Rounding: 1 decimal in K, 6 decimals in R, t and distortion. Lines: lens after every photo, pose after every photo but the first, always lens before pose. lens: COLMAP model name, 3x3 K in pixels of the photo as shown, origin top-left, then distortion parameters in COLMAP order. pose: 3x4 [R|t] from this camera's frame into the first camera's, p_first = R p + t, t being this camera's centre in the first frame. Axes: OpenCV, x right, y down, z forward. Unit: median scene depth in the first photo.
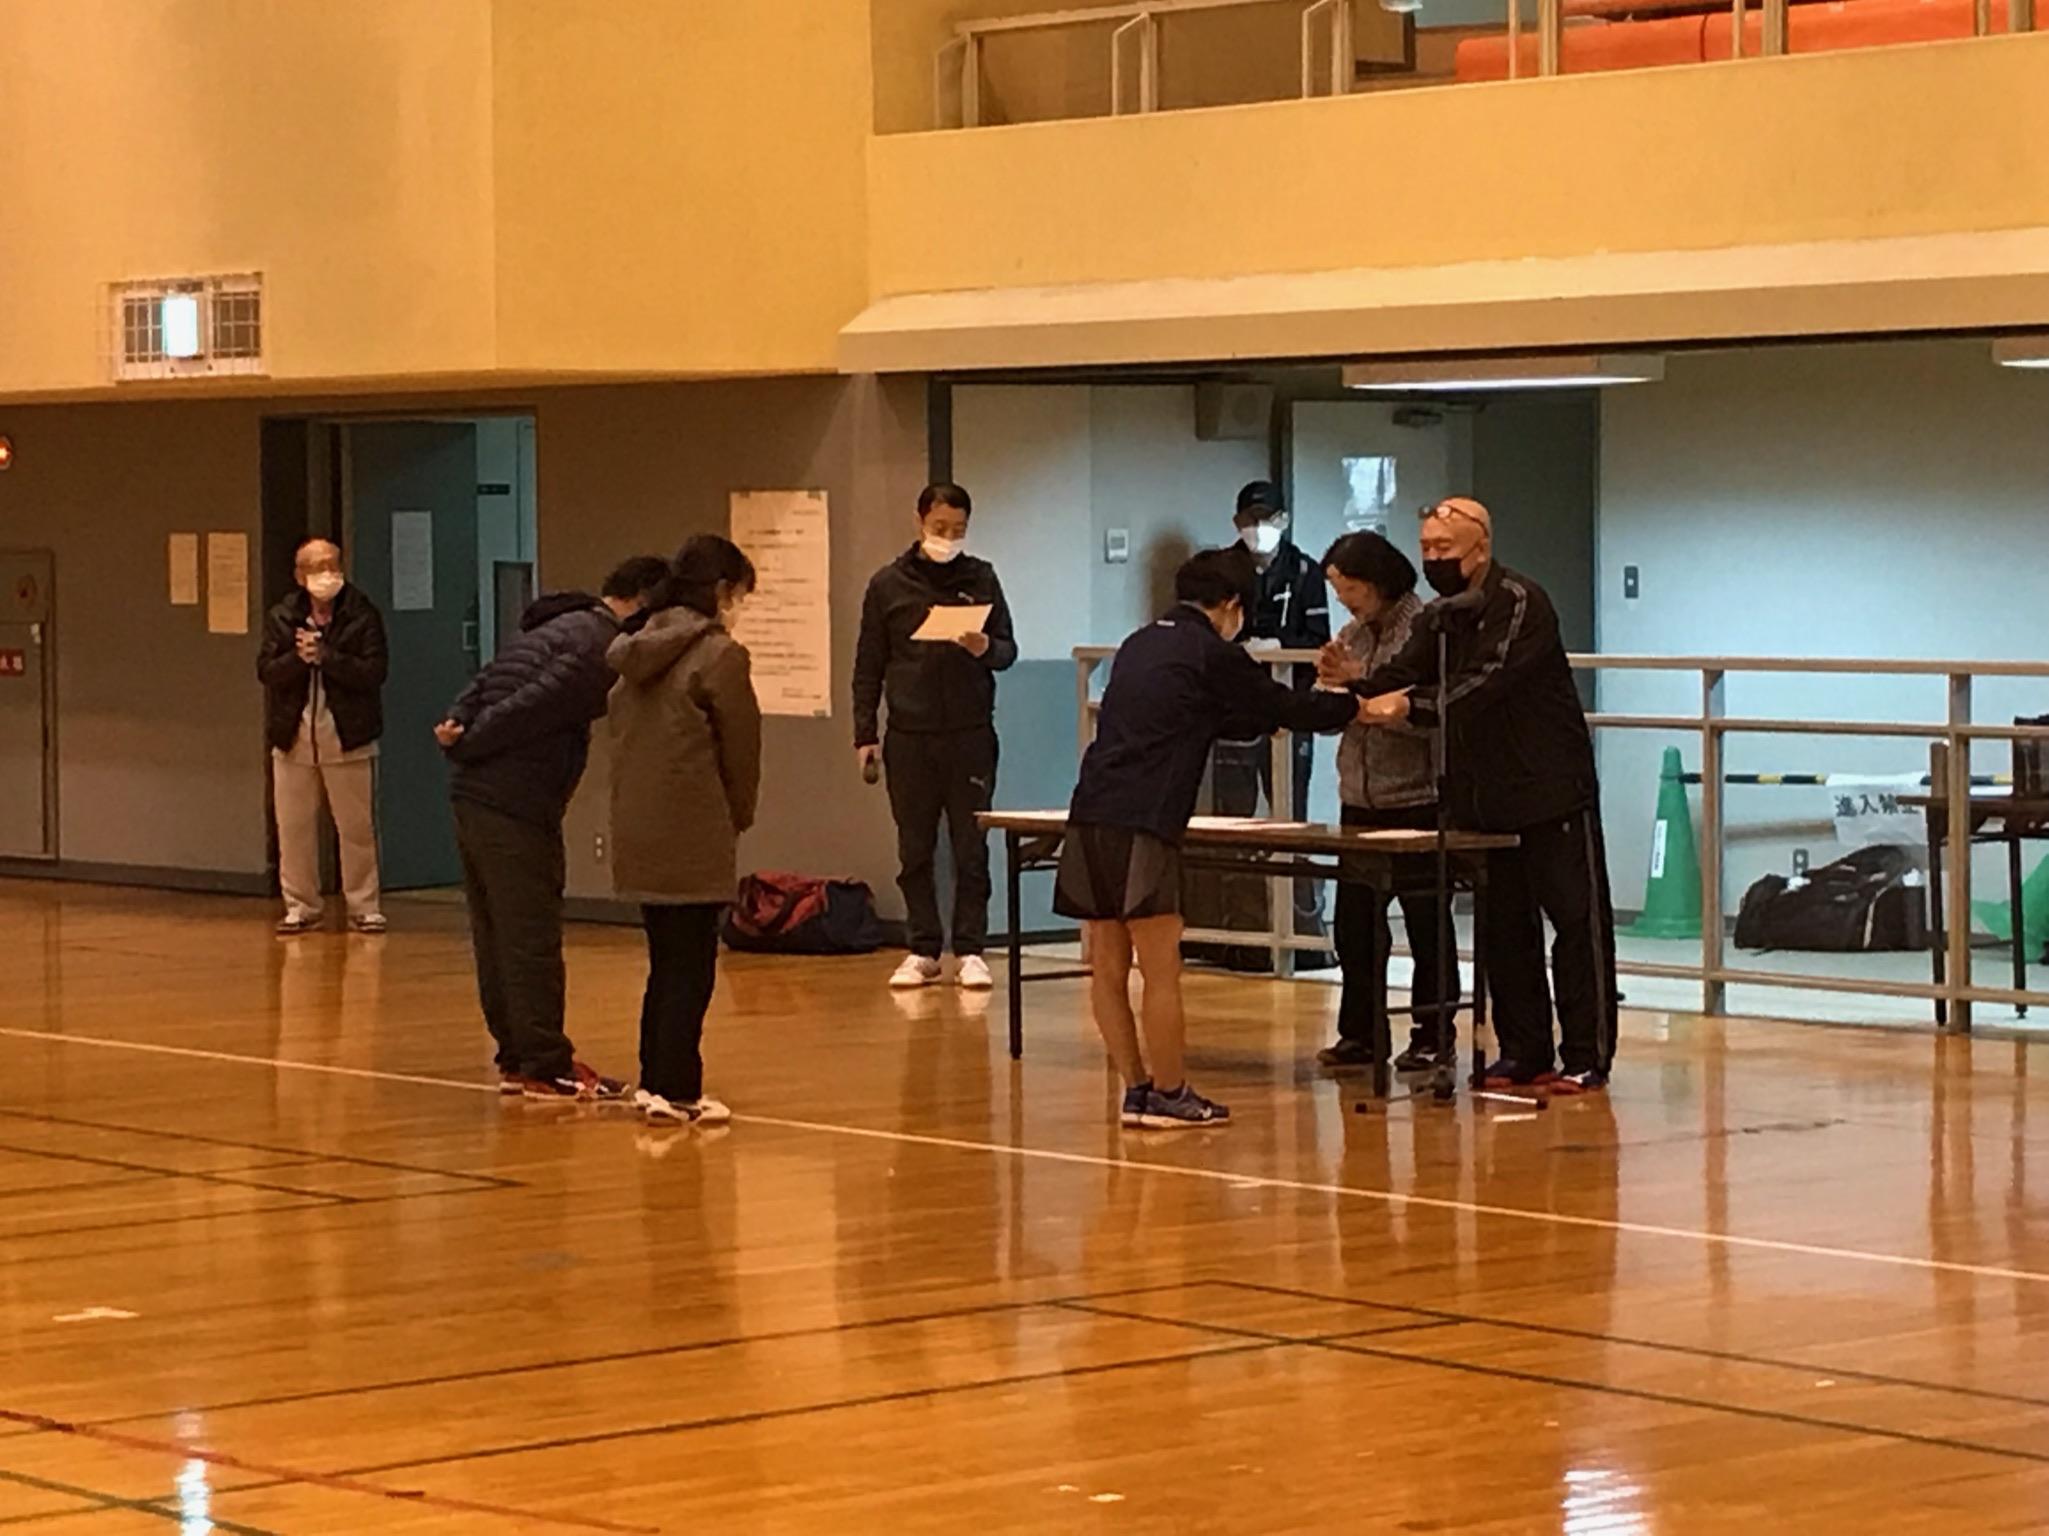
lens RADIAL K [[5872.1, 0, 1024.5], [0, 5872.1, 768.0], [0, 0, 1]] dist [0.058018, 2.525764]
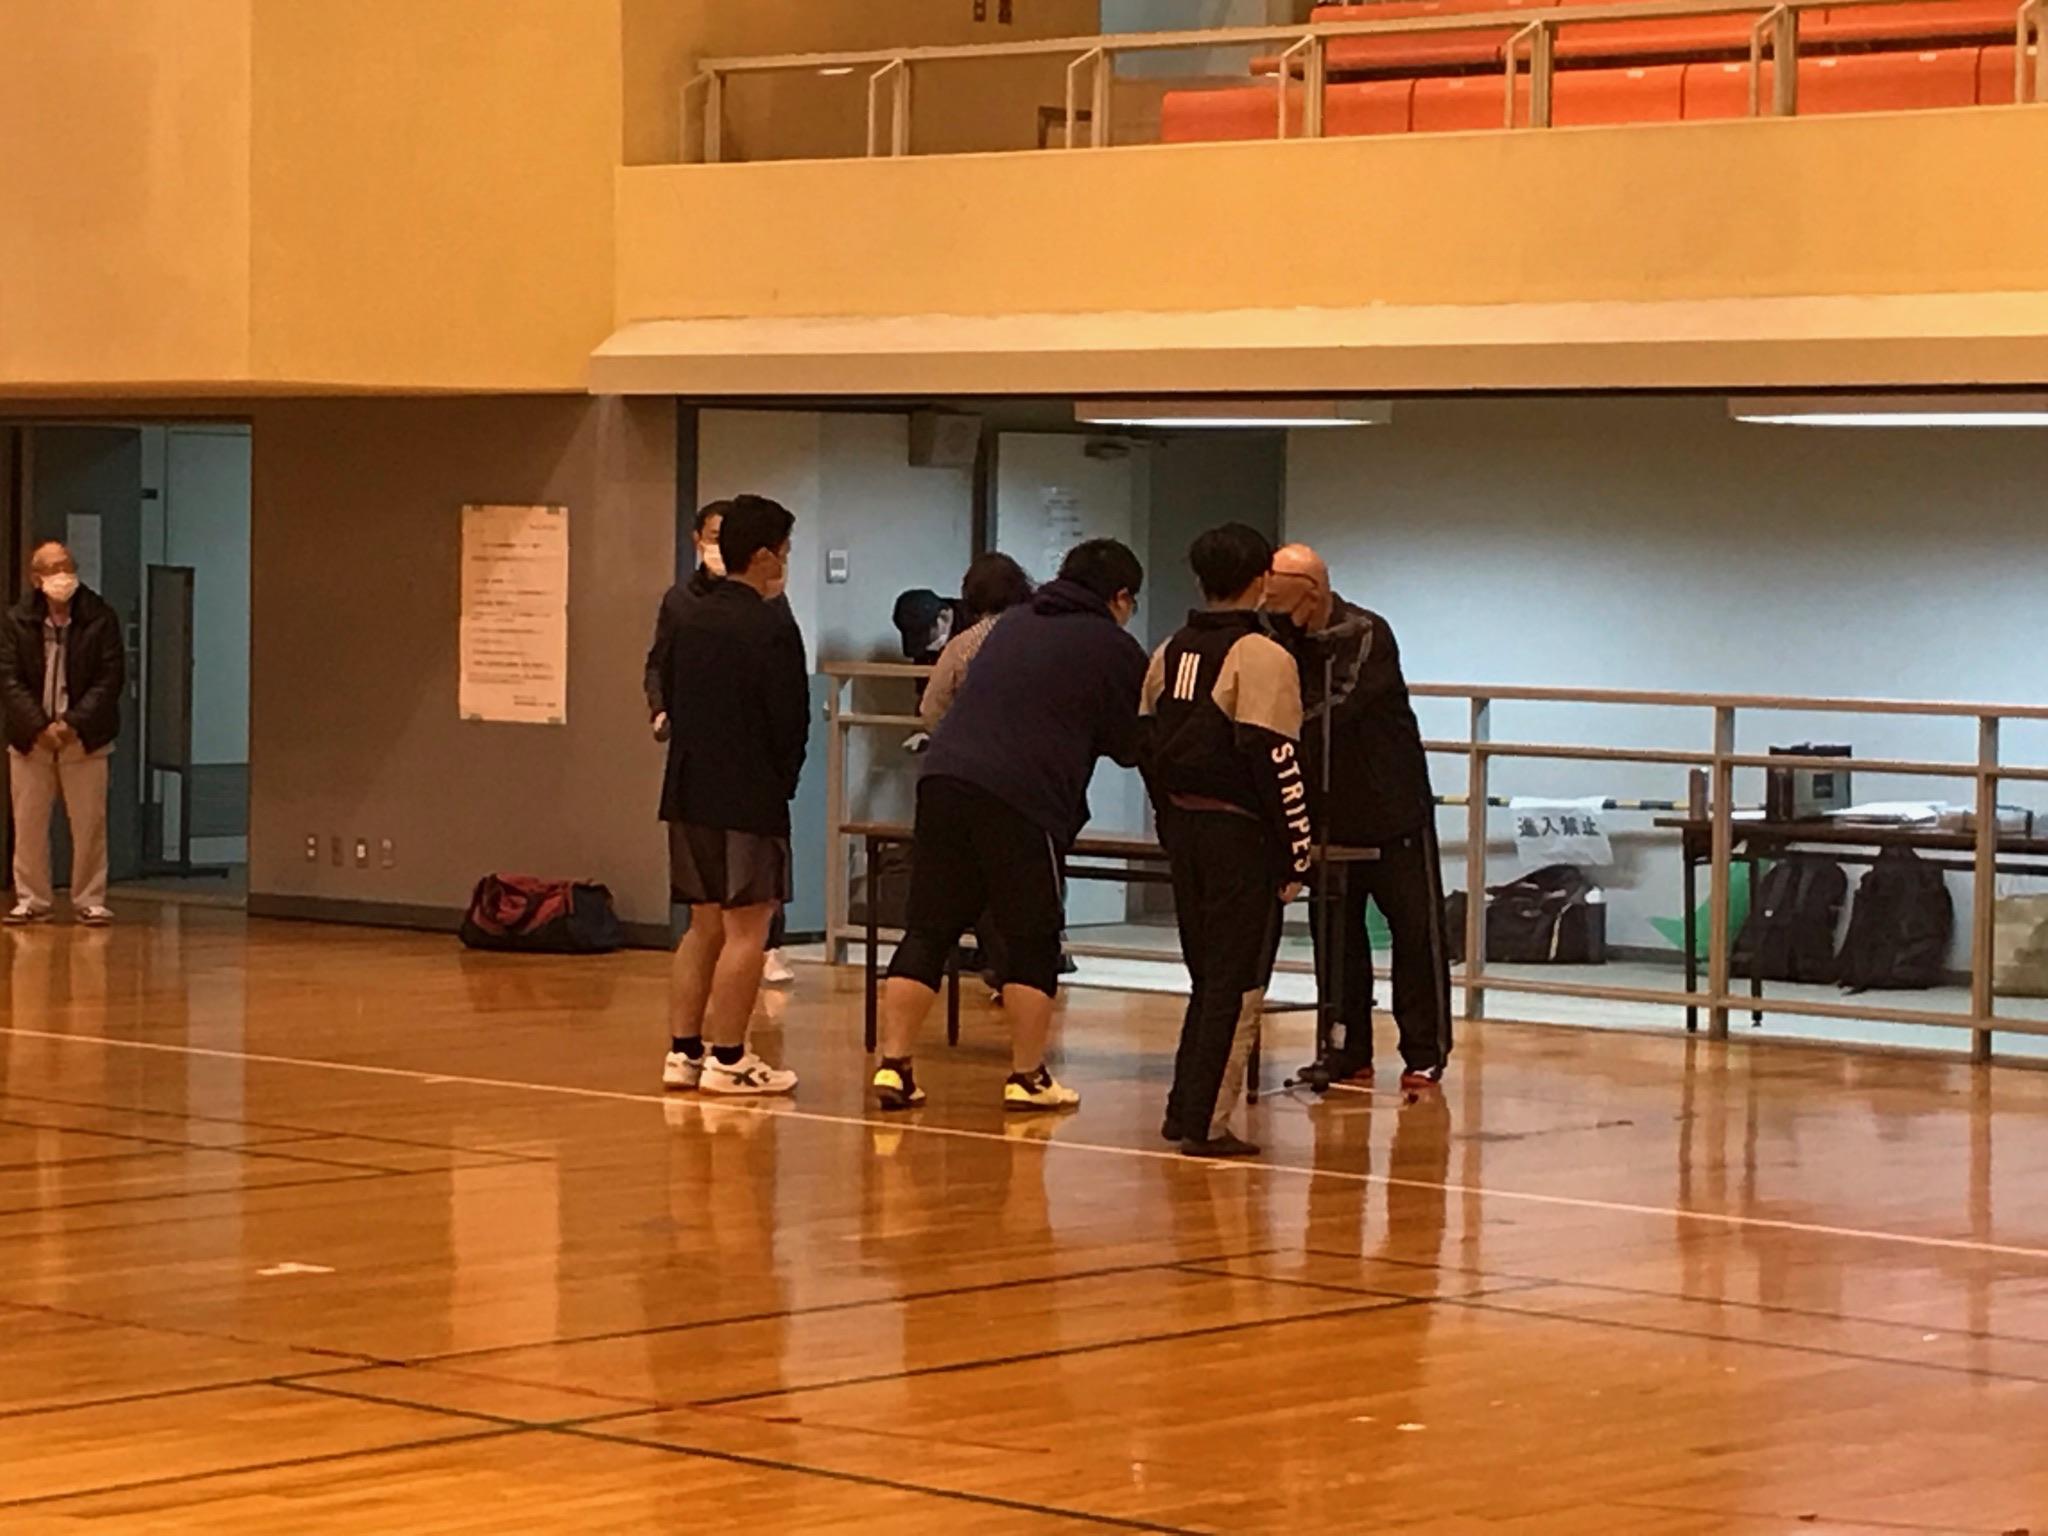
lens RADIAL K [[5966.3, 0, 1024.0], [0, 5966.3, 768.0], [0, 0, 1]] dist [0.162788, -0.578777]
pose [[0.989785, 0.018488, 0.141368, -0.103746], [-0.018065, 0.999828, -0.004274, 0.002017], [-0.141422, 0.001677, 0.989948, -0.056786]]
